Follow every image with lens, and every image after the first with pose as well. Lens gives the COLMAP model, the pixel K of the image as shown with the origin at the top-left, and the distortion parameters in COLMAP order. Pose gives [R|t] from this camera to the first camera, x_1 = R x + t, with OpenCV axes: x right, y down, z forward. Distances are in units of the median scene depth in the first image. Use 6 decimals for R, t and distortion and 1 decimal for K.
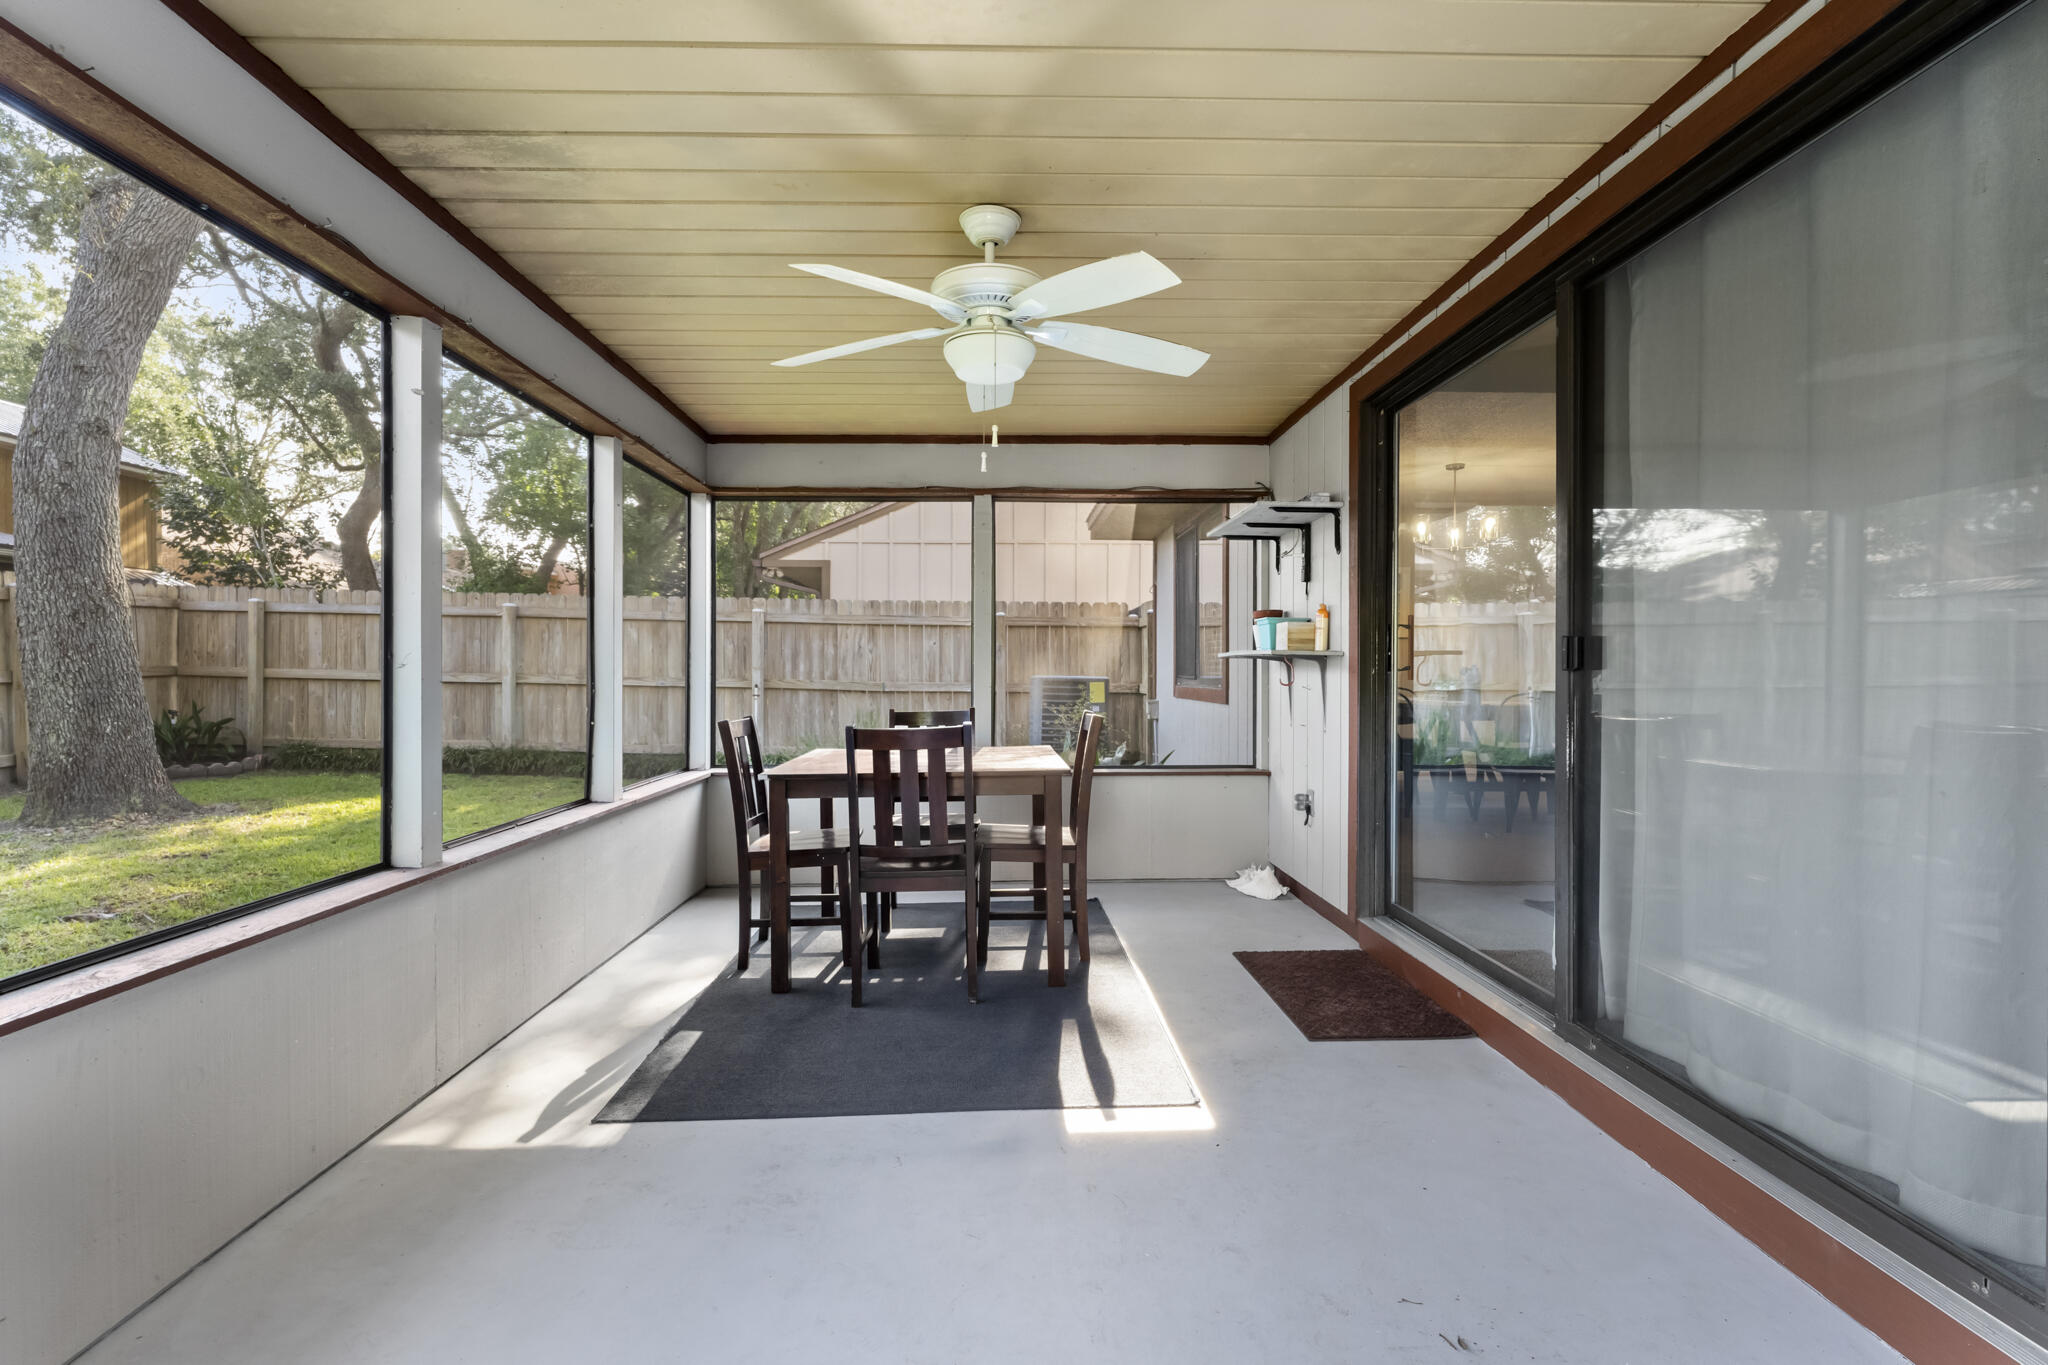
lens RADIAL K [[919.0, 0, 1015.3], [0, 919.0, 683.8], [0, 0, 1]] dist [0.000374, 0.000088]
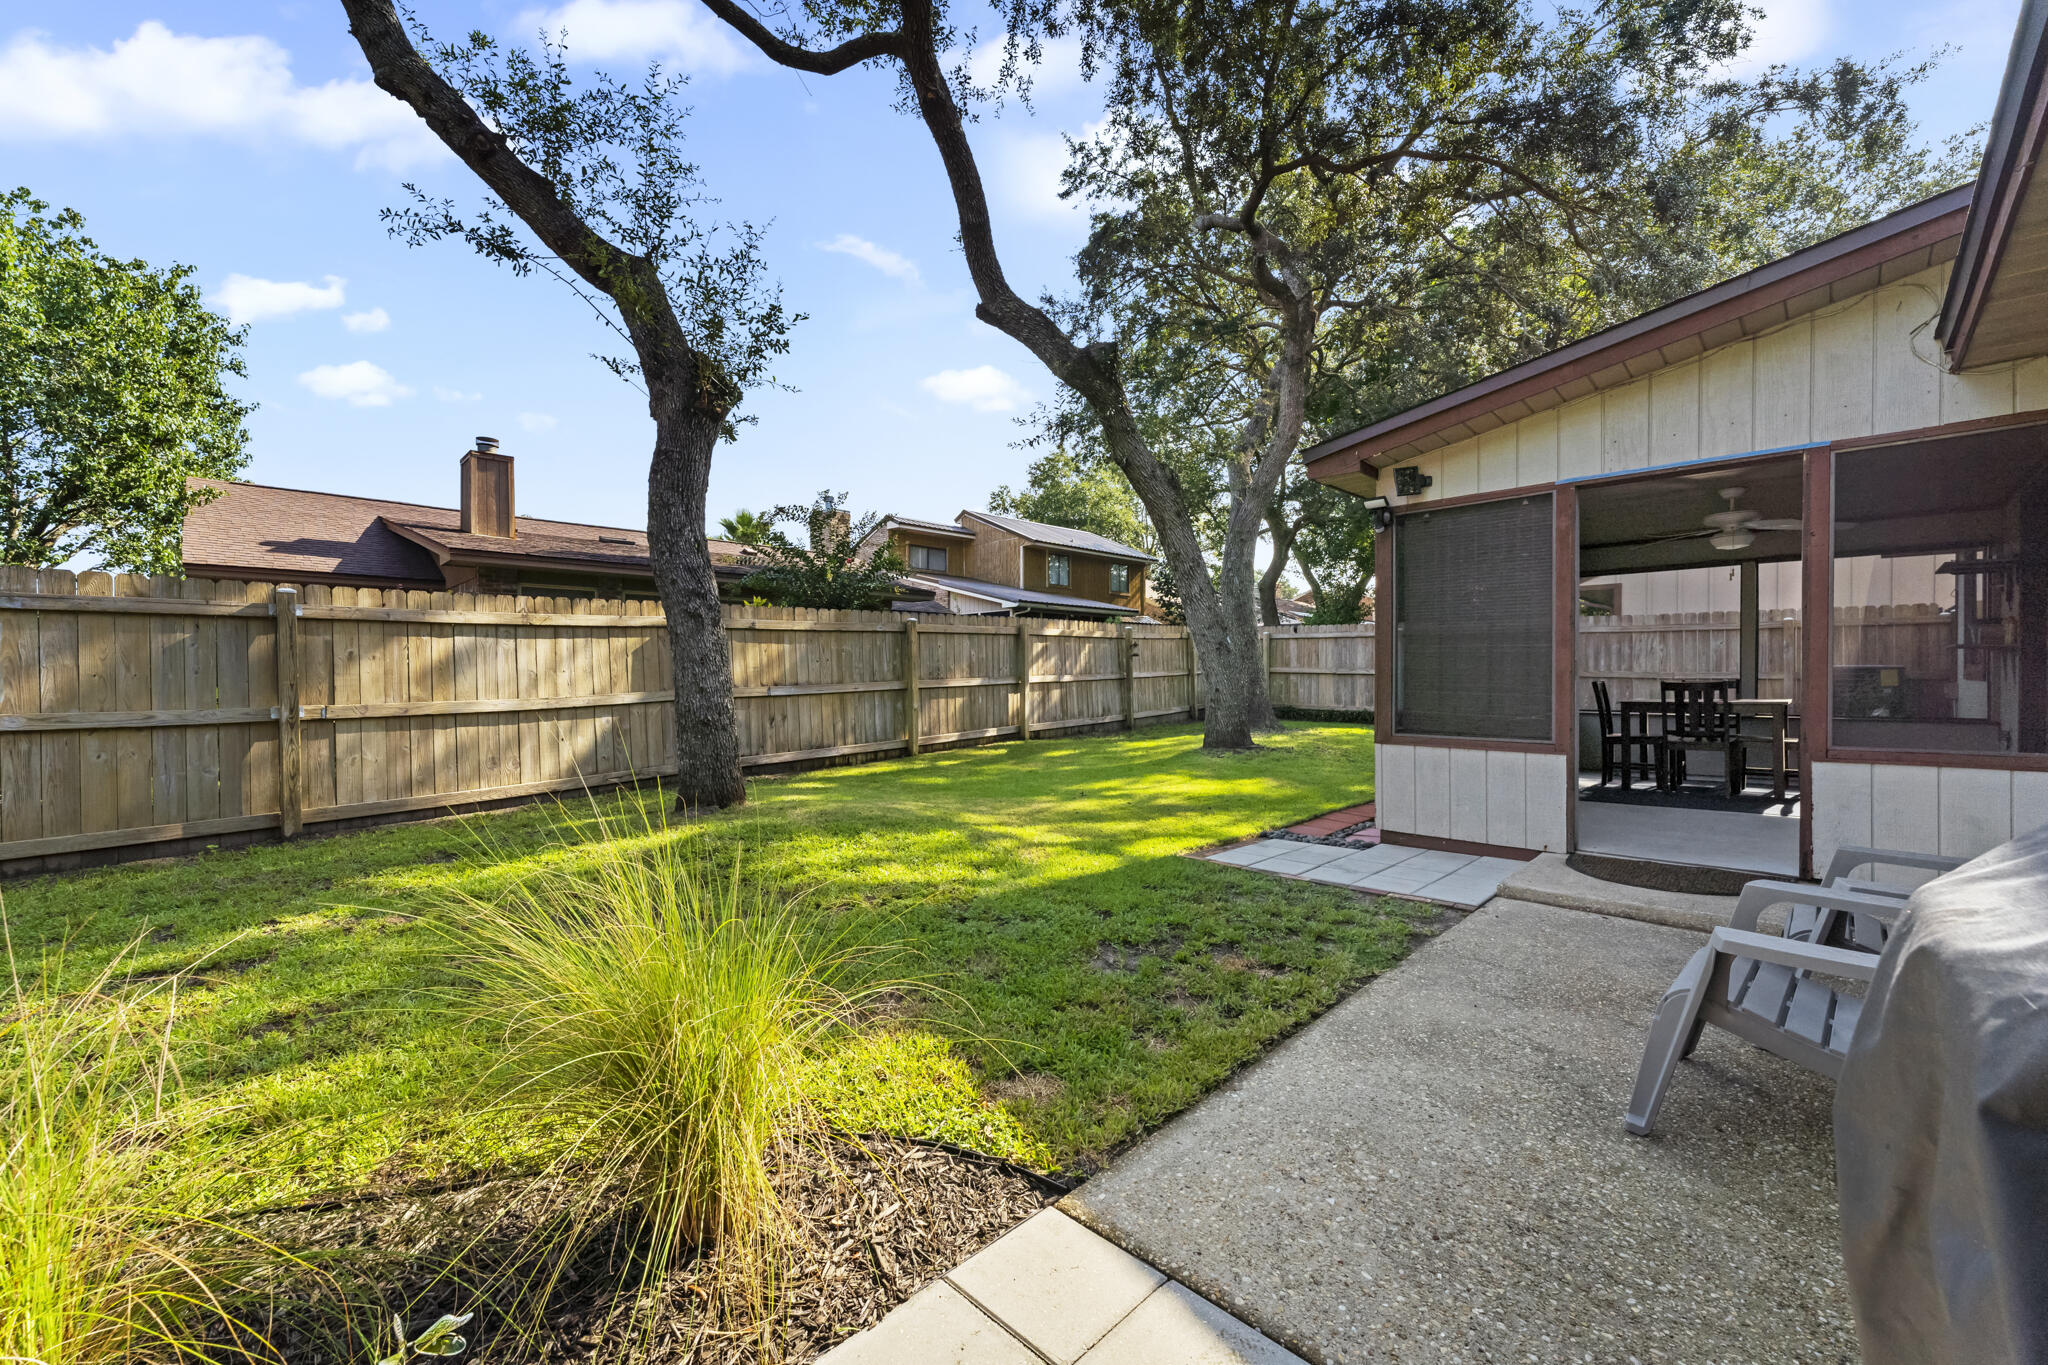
lens RADIAL K [[811.5, 0, 1018.7], [0, 811.5, 684.9], [0, 0, 1]] dist [0.001252, 0.000180]
pose [[0.687604, 0.002898, -0.726080, 0.093618], [-0.001876, 0.999996, 0.002215, 0.022895], [0.726083, -0.000161, 0.687607, -0.769831]]
